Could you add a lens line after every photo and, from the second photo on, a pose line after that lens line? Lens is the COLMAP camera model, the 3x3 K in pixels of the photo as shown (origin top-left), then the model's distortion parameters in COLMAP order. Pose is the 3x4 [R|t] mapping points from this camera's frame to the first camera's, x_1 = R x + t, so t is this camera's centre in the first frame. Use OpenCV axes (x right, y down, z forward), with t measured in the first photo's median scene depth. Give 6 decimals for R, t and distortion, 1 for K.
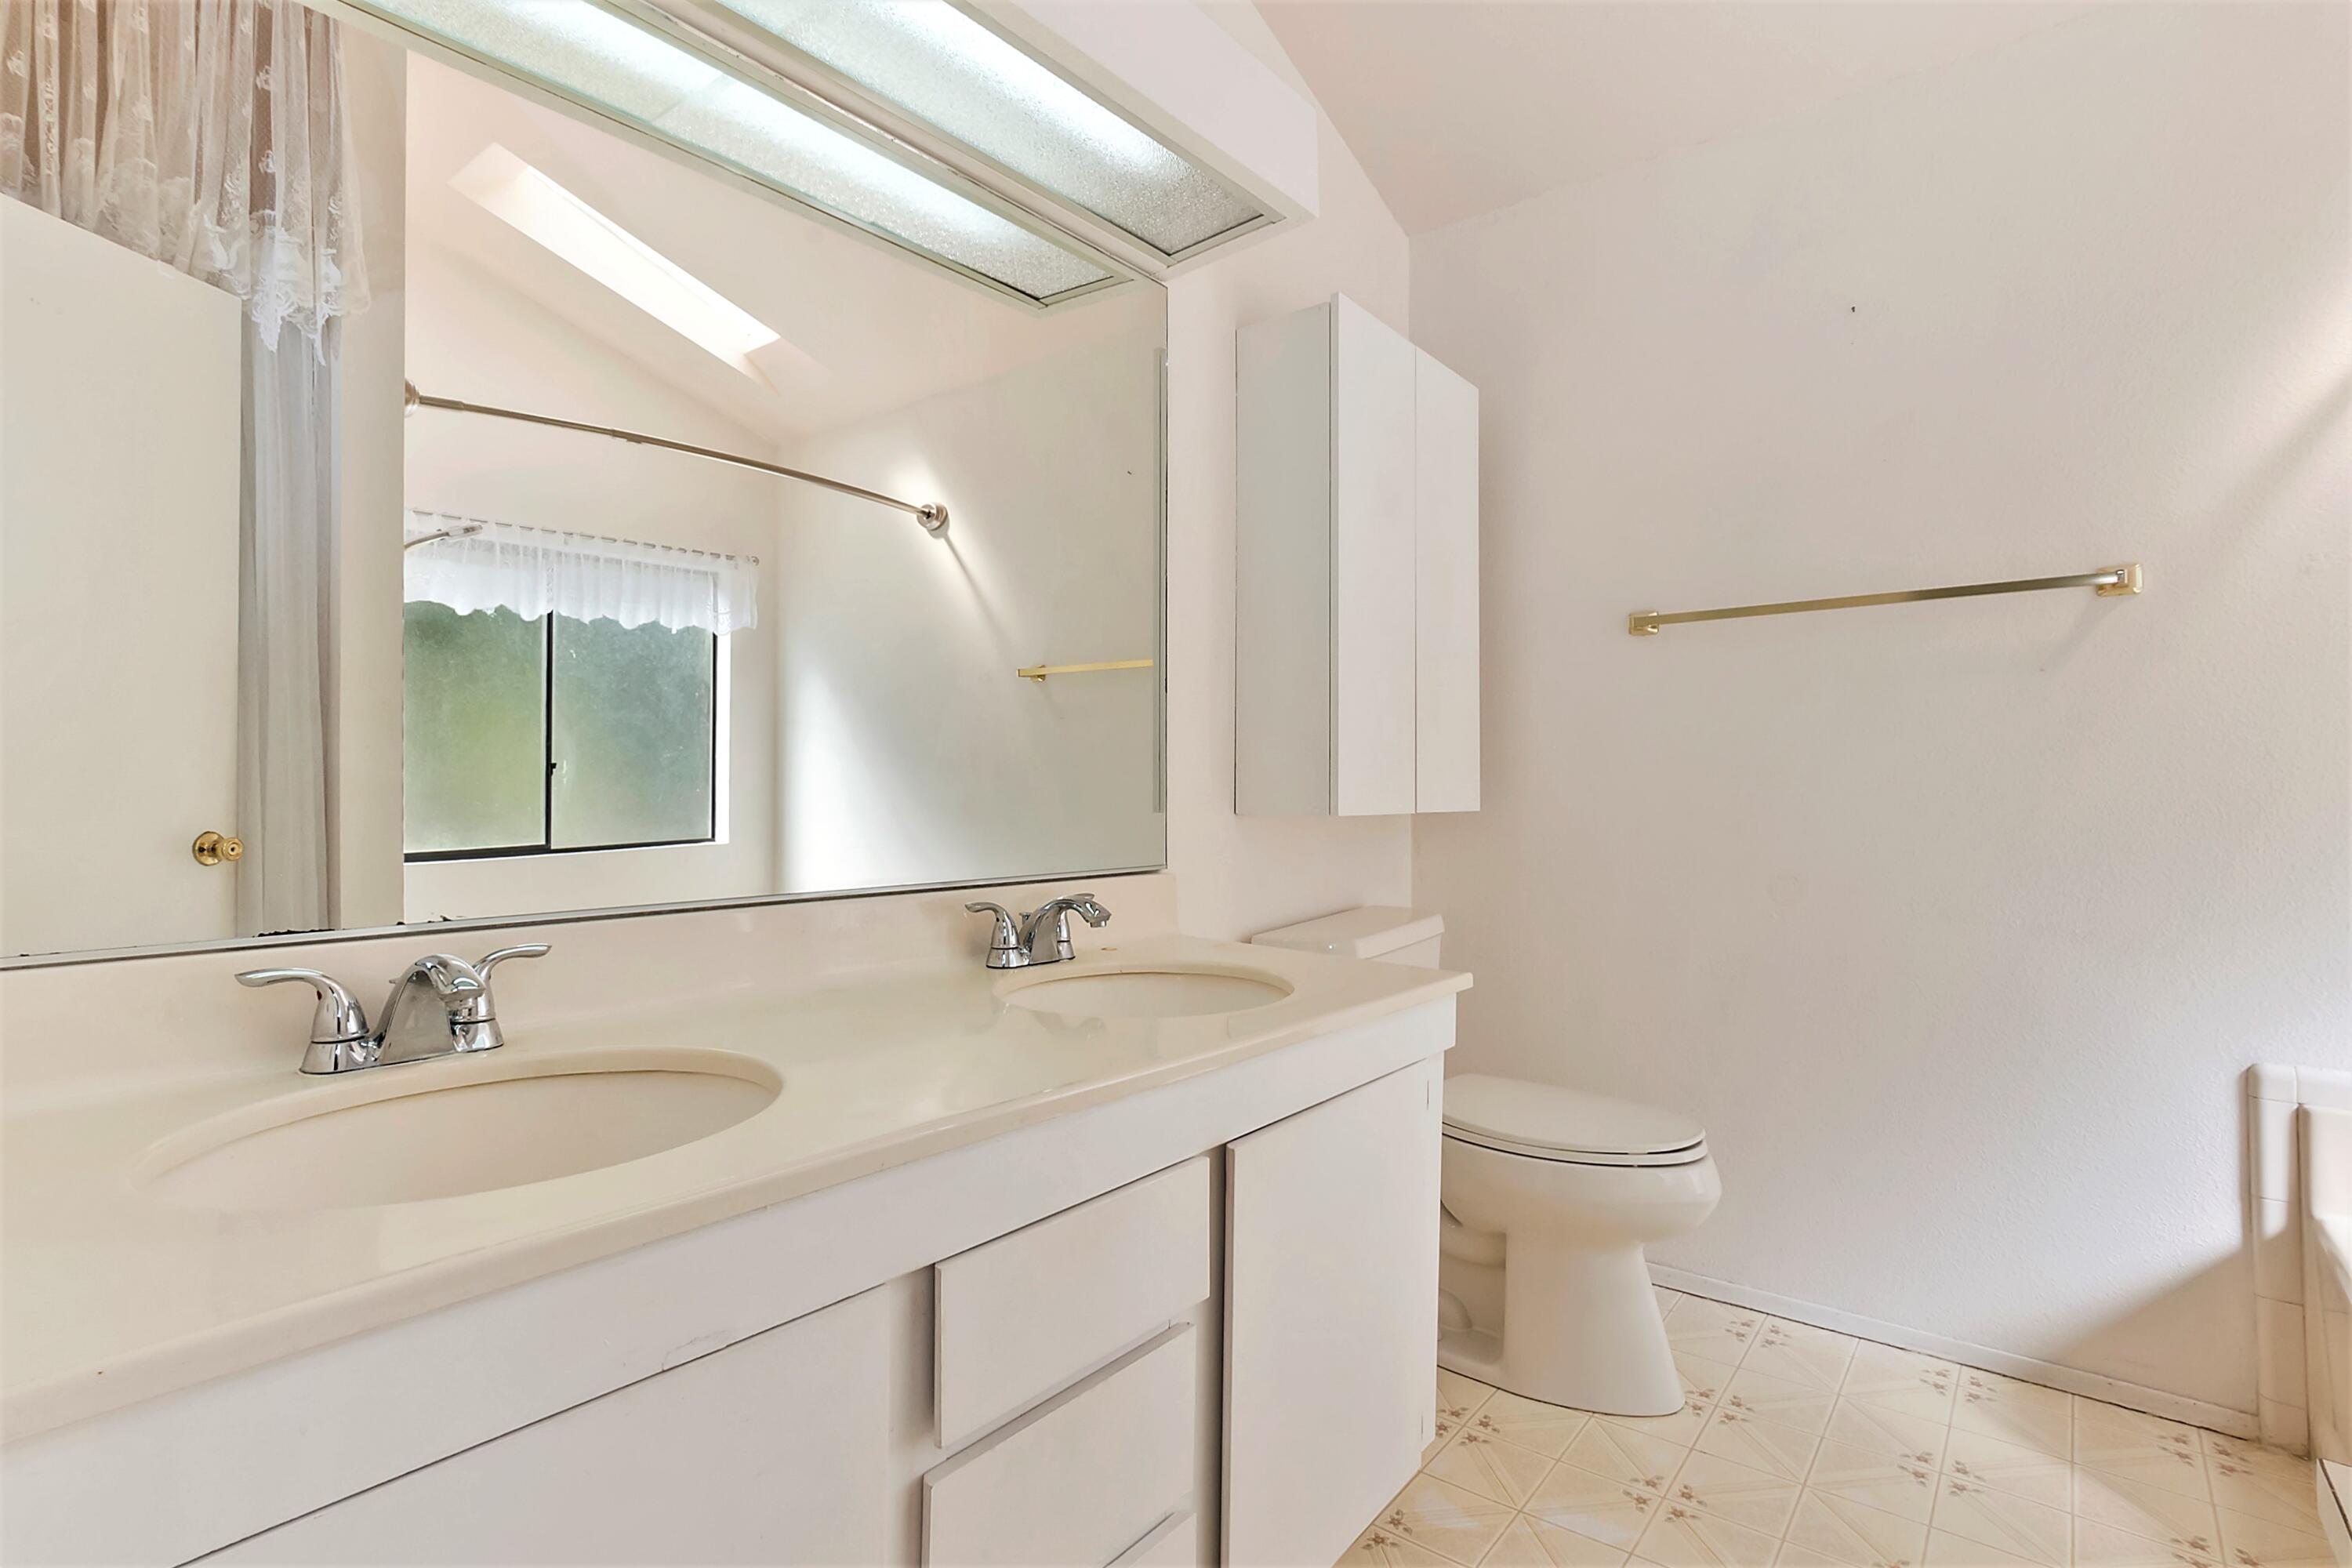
lens RADIAL K [[1099.5, 0, 1175.1], [0, 1099.5, 786.9], [0, 0, 1]] dist [-0.005106, -0.001483]
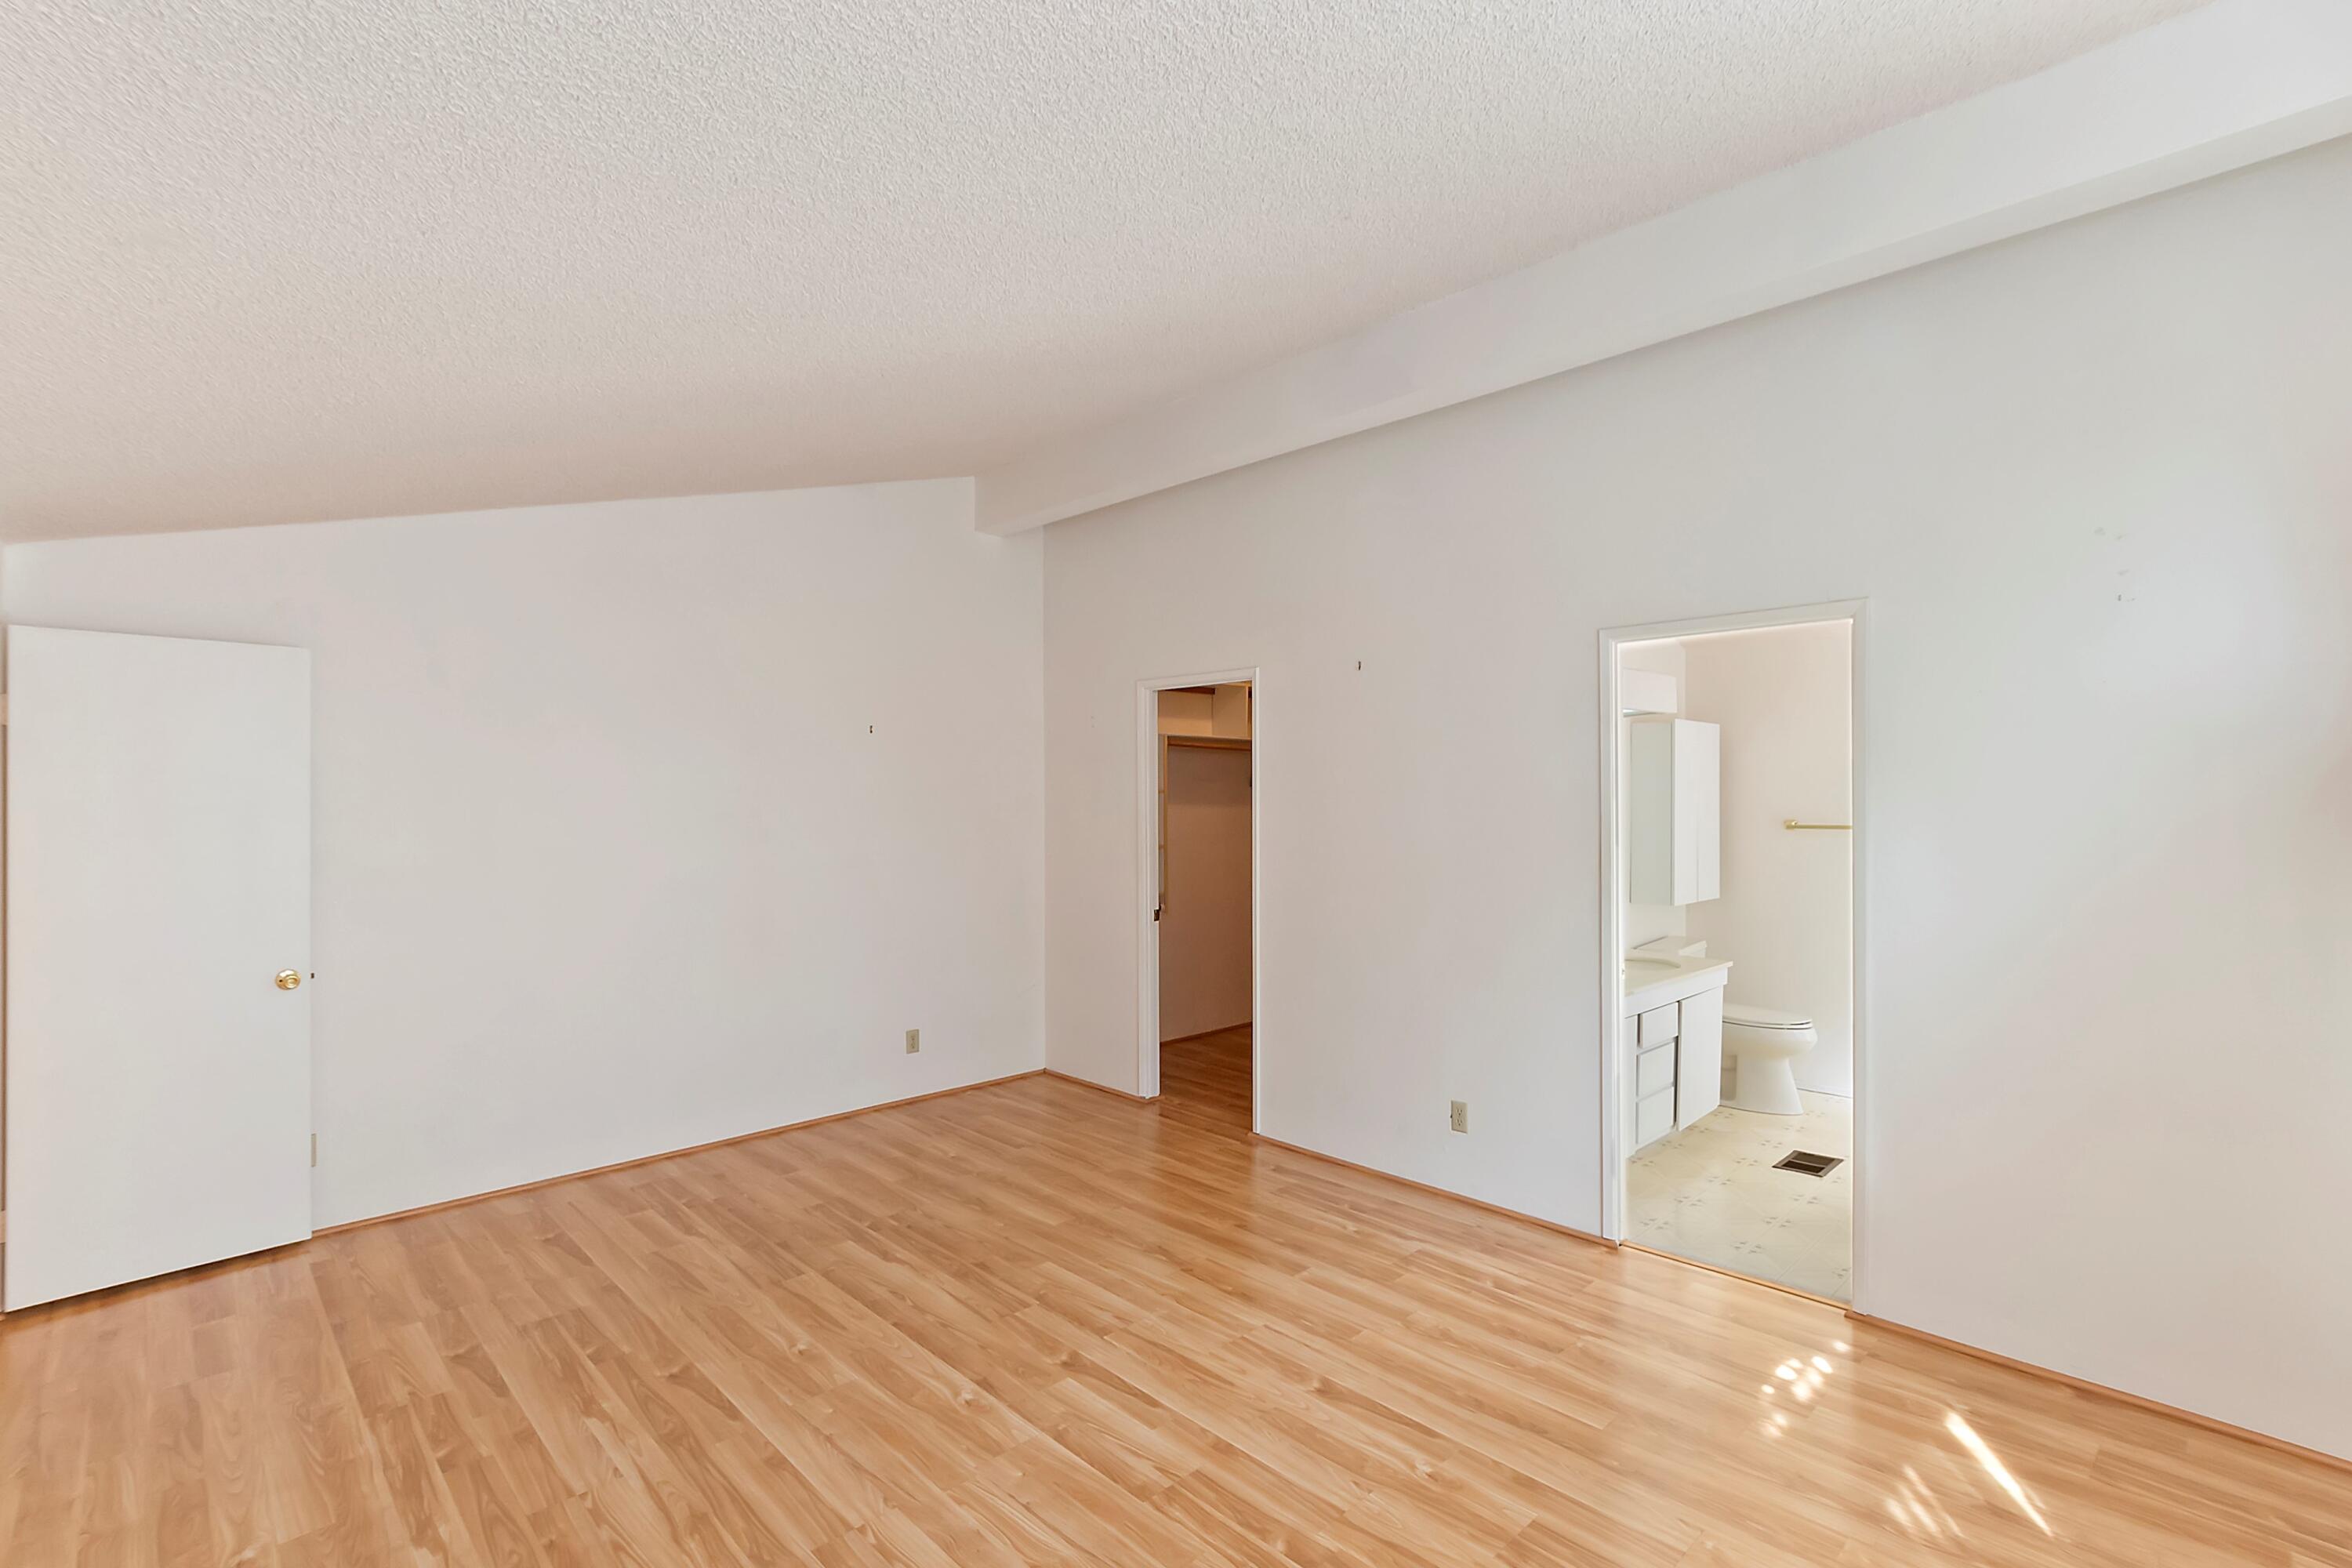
lens RADIAL K [[1099.5, 0, 1162.1], [0, 1099.5, 789.9], [0, 0, 1]] dist [-0.005106, -0.001483]
pose [[0.991912, -0.002385, -0.126903, -0.823664], [0.003569, 0.999952, 0.009104, -0.313027], [0.126875, -0.009483, 0.991873, -2.024138]]
